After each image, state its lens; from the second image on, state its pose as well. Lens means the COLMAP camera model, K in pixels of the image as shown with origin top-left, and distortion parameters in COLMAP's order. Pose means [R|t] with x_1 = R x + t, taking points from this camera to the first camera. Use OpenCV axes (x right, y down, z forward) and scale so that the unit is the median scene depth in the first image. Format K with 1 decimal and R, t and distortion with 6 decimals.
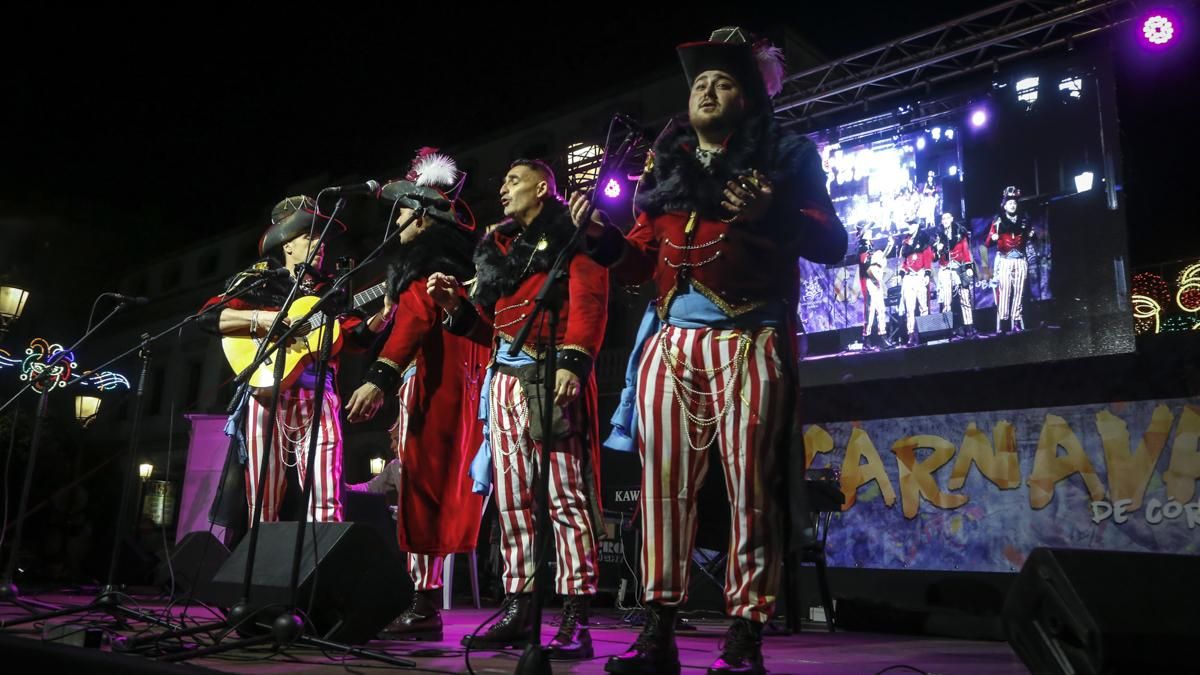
lens RADIAL K [[1035.7, 0, 600.0], [0, 1035.7, 337.5], [0, 0, 1]] dist [0.012525, 0.008744]
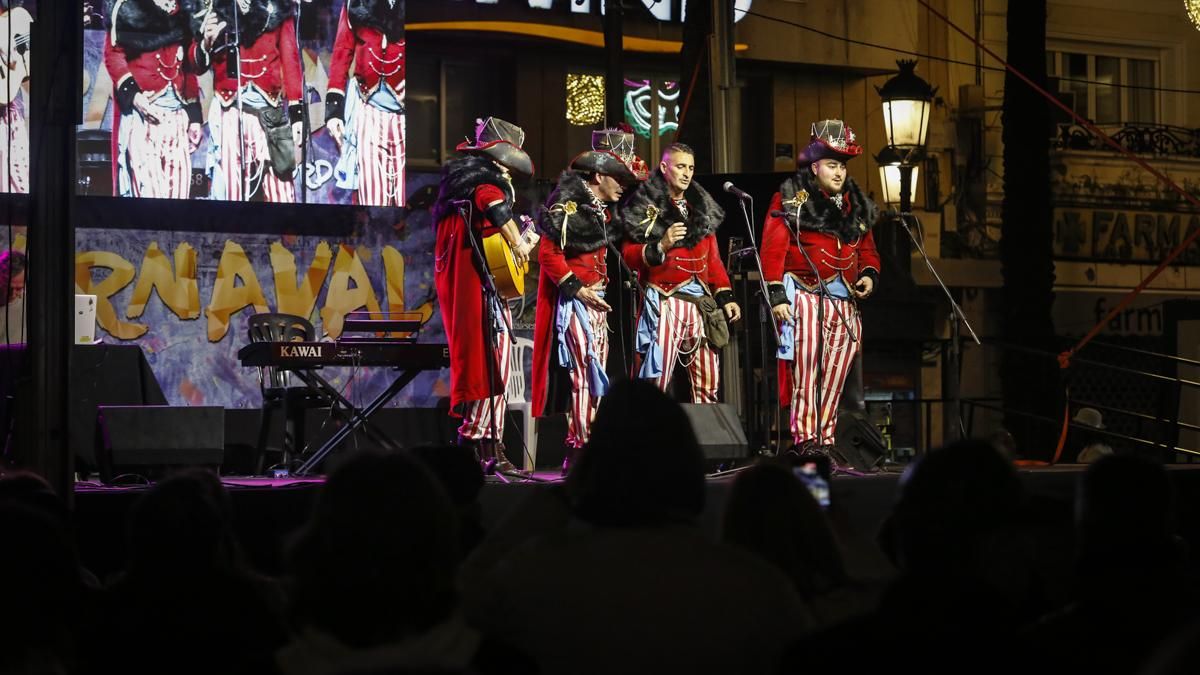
lens RADIAL K [[3370.1, 0, 600.0], [0, 3370.1, 337.5], [0, 0, 1]] dist [-0.023822, -0.213041]
pose [[0.204496, -0.017920, 0.978703, -2.340164], [-0.204494, 0.976989, 0.060616, -0.087570], [-0.957269, -0.212535, 0.196126, 0.073623]]
